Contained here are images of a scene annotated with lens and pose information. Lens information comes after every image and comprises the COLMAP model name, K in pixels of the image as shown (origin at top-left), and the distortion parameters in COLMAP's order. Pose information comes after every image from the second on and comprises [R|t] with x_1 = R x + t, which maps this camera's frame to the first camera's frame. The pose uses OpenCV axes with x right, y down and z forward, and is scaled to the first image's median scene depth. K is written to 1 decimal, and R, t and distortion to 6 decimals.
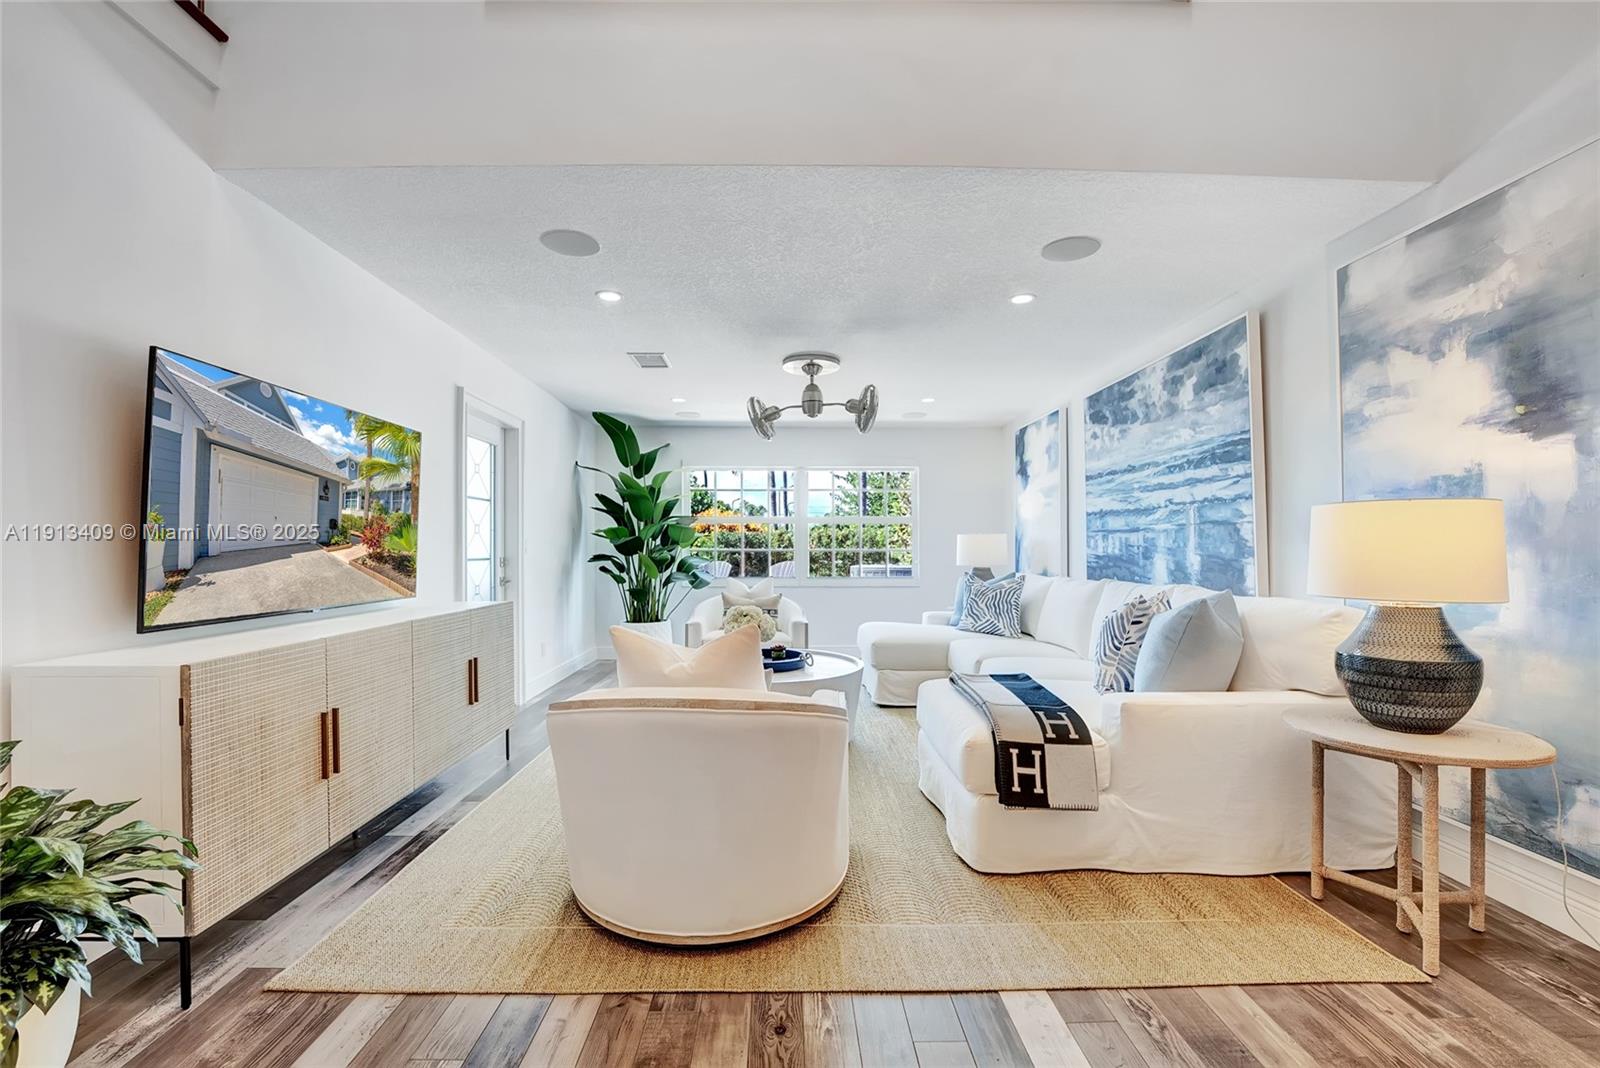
lens RADIAL K [[669.6, 0, 788.5], [0, 669.6, 544.4], [0, 0, 1]] dist [-0.017713, -0.000489]
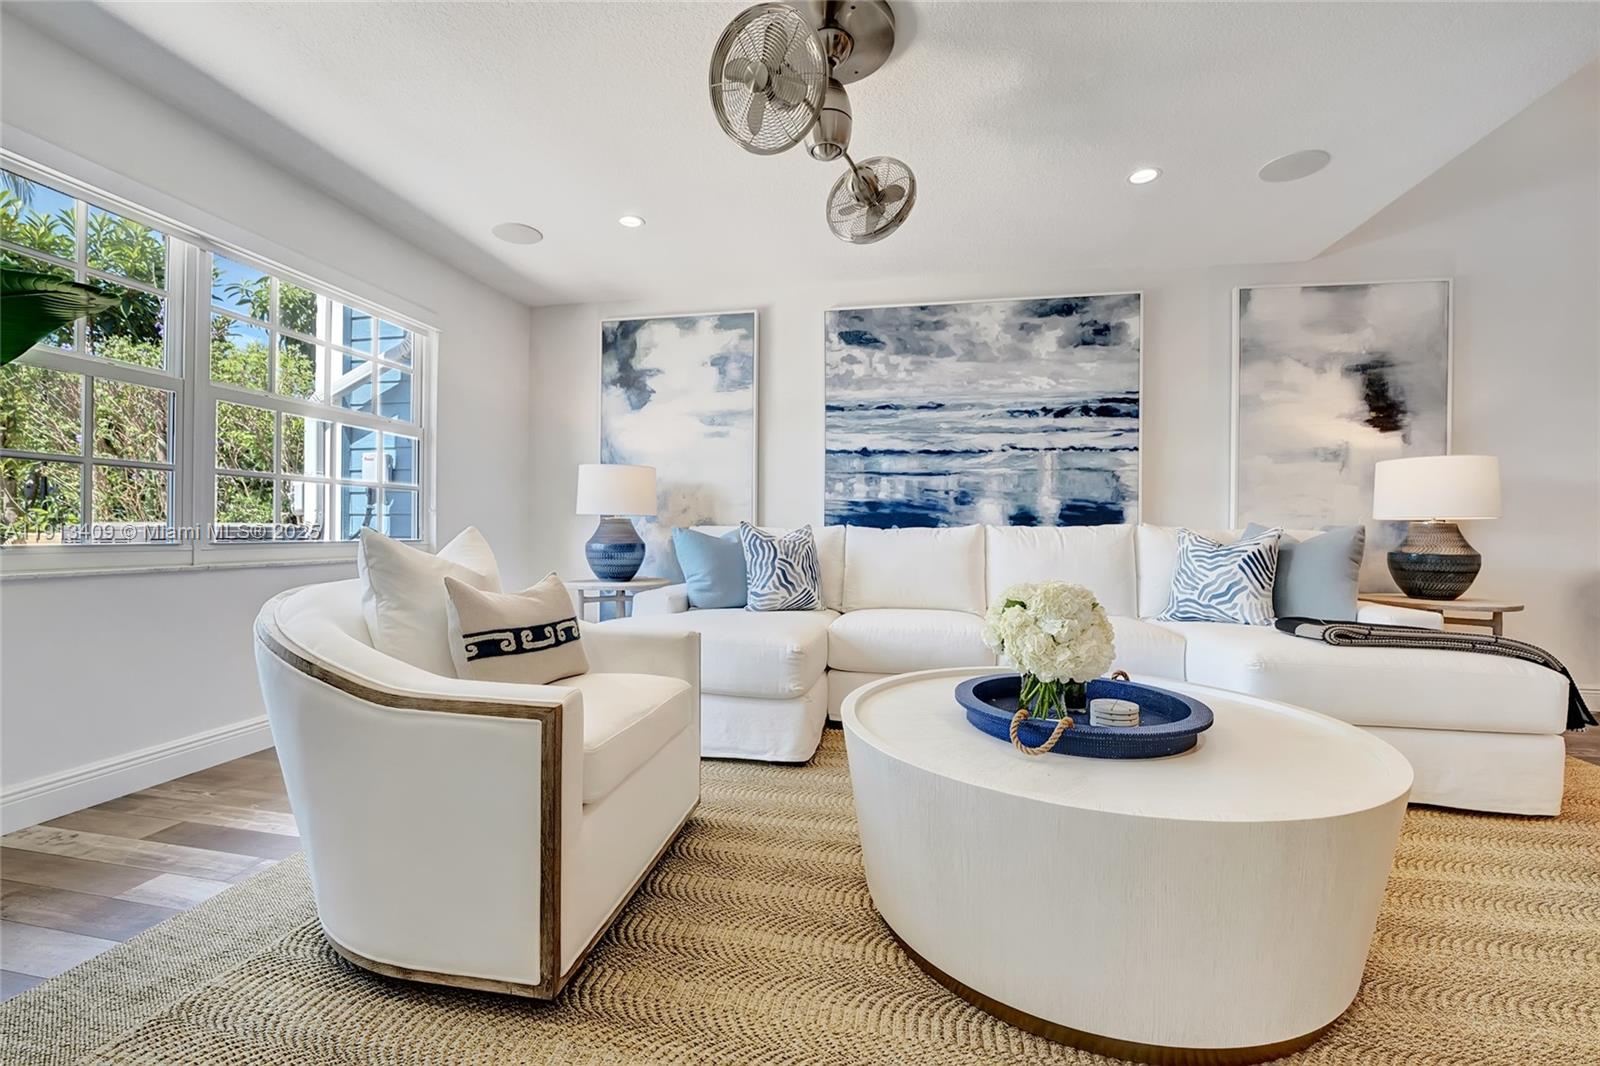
lens RADIAL K [[669.6, 0, 804.0], [0, 669.6, 540.3], [0, 0, 1]] dist [-0.017713, -0.000489]
pose [[0.195045, -0.007921, 0.980762, -0.557040], [-0.016430, 0.999801, 0.011343, 0.083032], [-0.980657, -0.018326, 0.194876, 1.293092]]
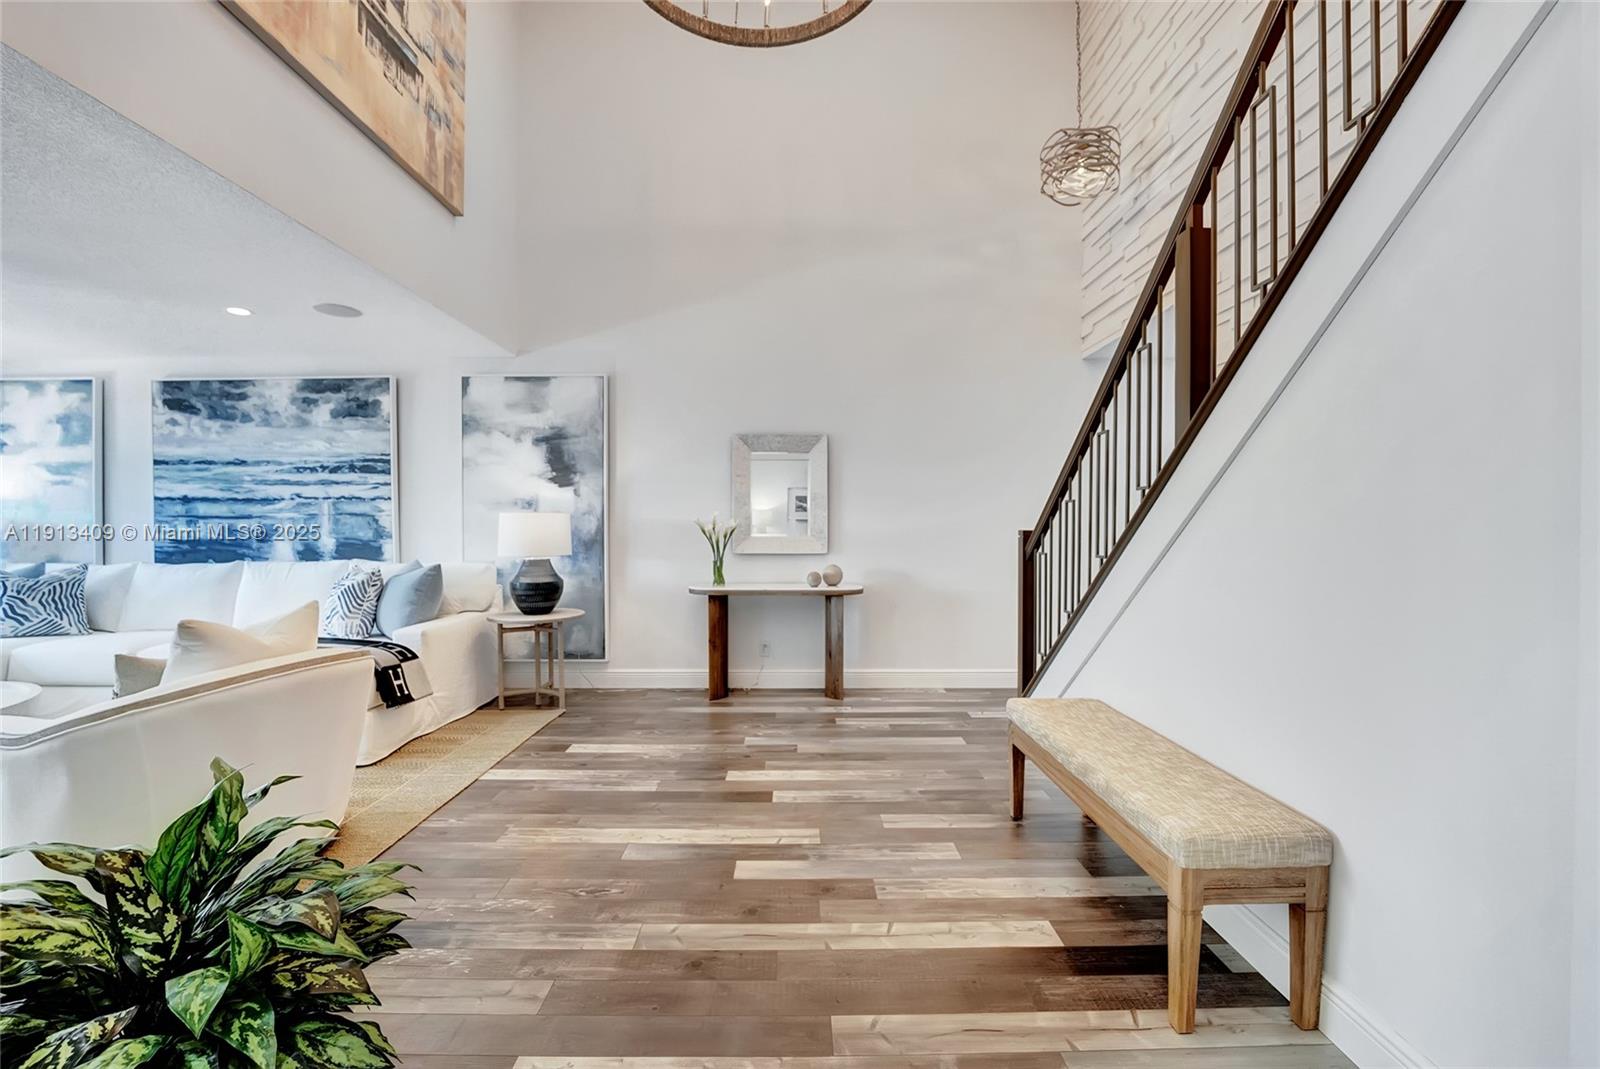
lens RADIAL K [[669.6, 0, 800.8], [0, 669.6, 526.8], [0, 0, 1]] dist [-0.017713, -0.000489]
pose [[0.014131, 0.001640, 0.999899, -0.766251], [-0.005082, 0.999986, -0.001569, -0.009970], [-0.999887, -0.005060, 0.014139, 0.045442]]
